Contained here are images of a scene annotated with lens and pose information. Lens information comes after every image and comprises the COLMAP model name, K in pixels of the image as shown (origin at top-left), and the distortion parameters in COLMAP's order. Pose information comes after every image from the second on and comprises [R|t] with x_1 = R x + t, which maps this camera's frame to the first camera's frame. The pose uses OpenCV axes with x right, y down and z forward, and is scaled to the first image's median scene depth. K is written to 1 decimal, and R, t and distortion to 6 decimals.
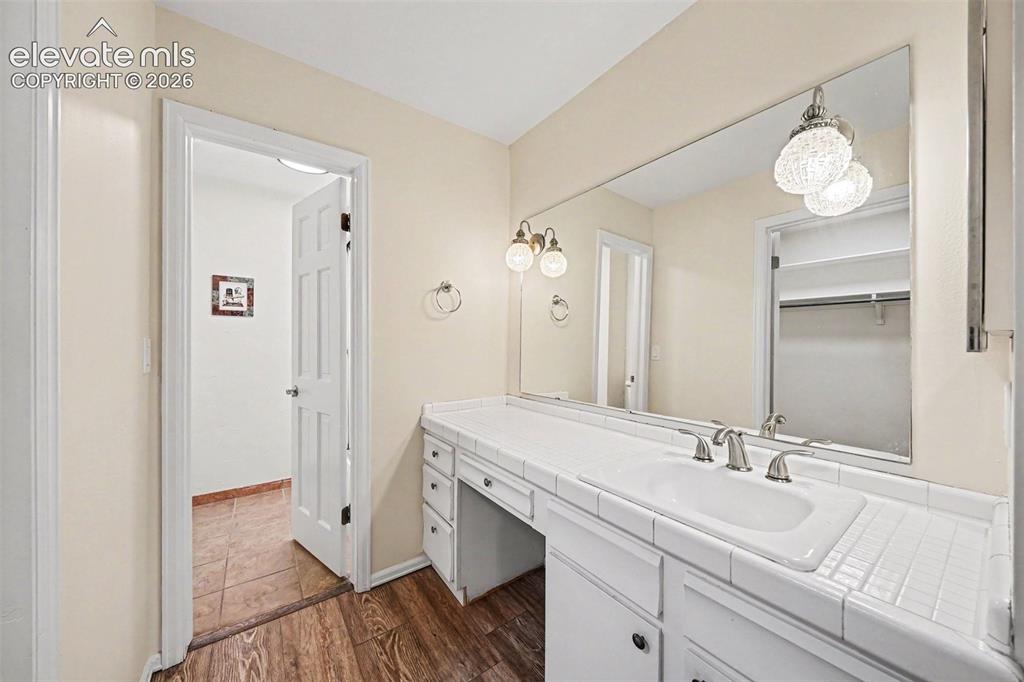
lens RADIAL K [[356.9, 0, 507.8], [0, 356.9, 343.7], [0, 0, 1]] dist [-0.001700, -0.000180]
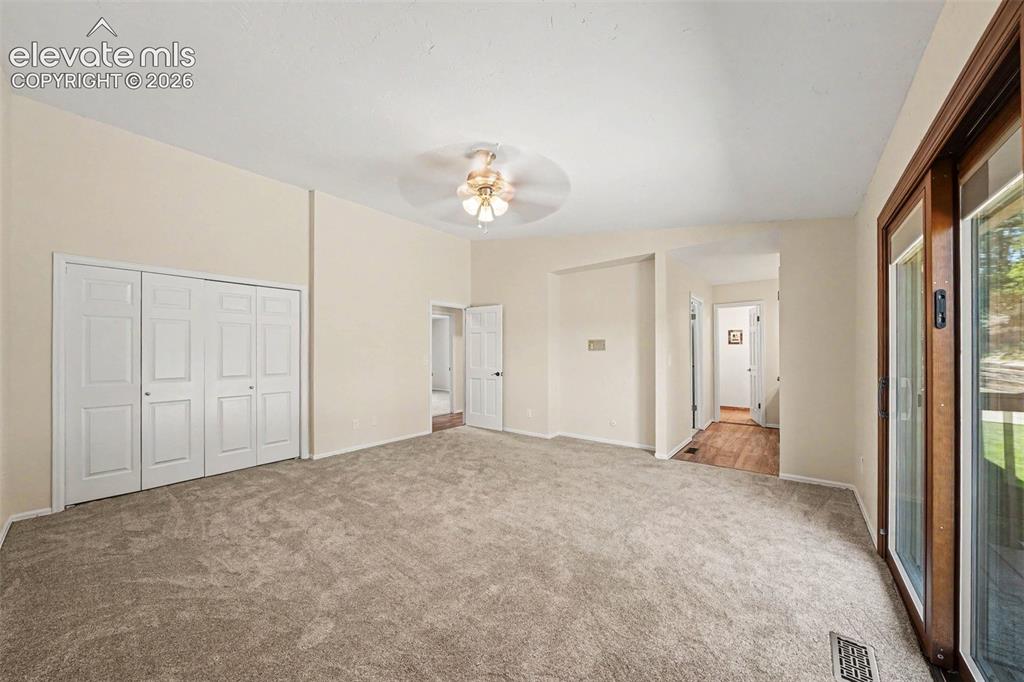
lens RADIAL K [[356.9, 0, 507.8], [0, 356.9, 343.7], [0, 0, 1]] dist [-0.001700, -0.000180]
pose [[0.266105, -0.019721, -0.963742, 1.473725], [-0.003126, 0.999768, -0.021321, -0.016848], [0.963939, 0.008687, 0.265982, -1.486521]]
